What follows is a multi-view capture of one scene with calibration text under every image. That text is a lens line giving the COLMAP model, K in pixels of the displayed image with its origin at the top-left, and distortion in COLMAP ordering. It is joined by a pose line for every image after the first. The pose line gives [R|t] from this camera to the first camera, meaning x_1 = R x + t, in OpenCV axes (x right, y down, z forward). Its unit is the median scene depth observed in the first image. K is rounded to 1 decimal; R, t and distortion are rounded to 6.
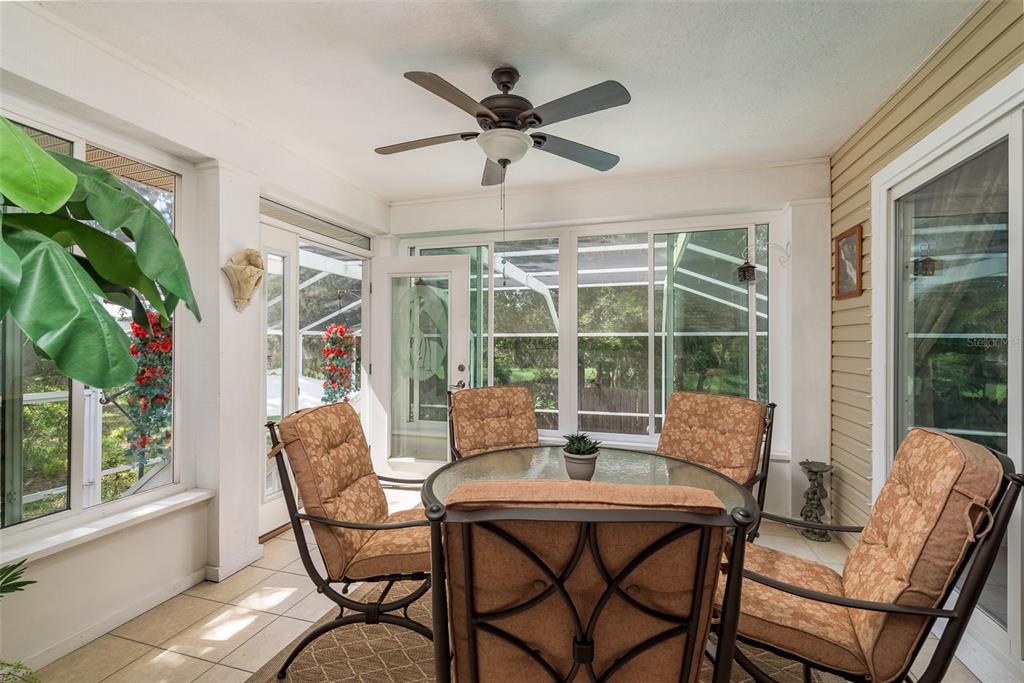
lens RADIAL K [[457.8, 0, 512.0], [0, 457.8, 341.5], [0, 0, 1]] dist [0.001848, 0.000027]
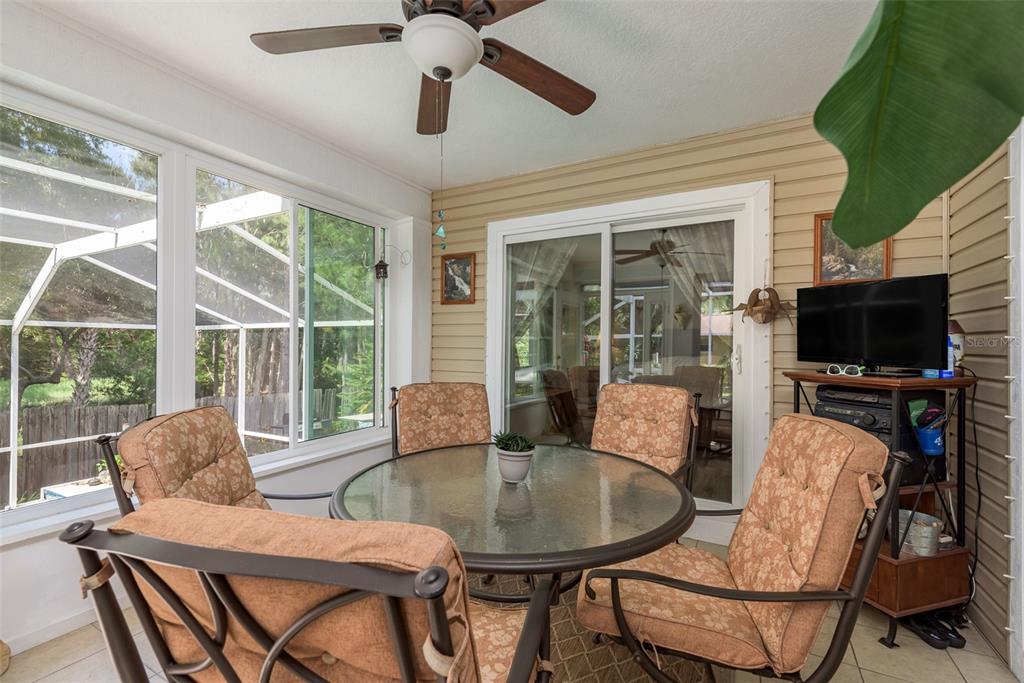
lens RADIAL K [[457.8, 0, 512.0], [0, 457.8, 341.5], [0, 0, 1]] dist [0.001848, 0.000027]
pose [[0.192101, -0.002625, 0.981372, -0.592360], [-0.014432, 0.999881, 0.005500, 0.006476], [-0.981269, -0.015220, 0.192040, 0.614356]]
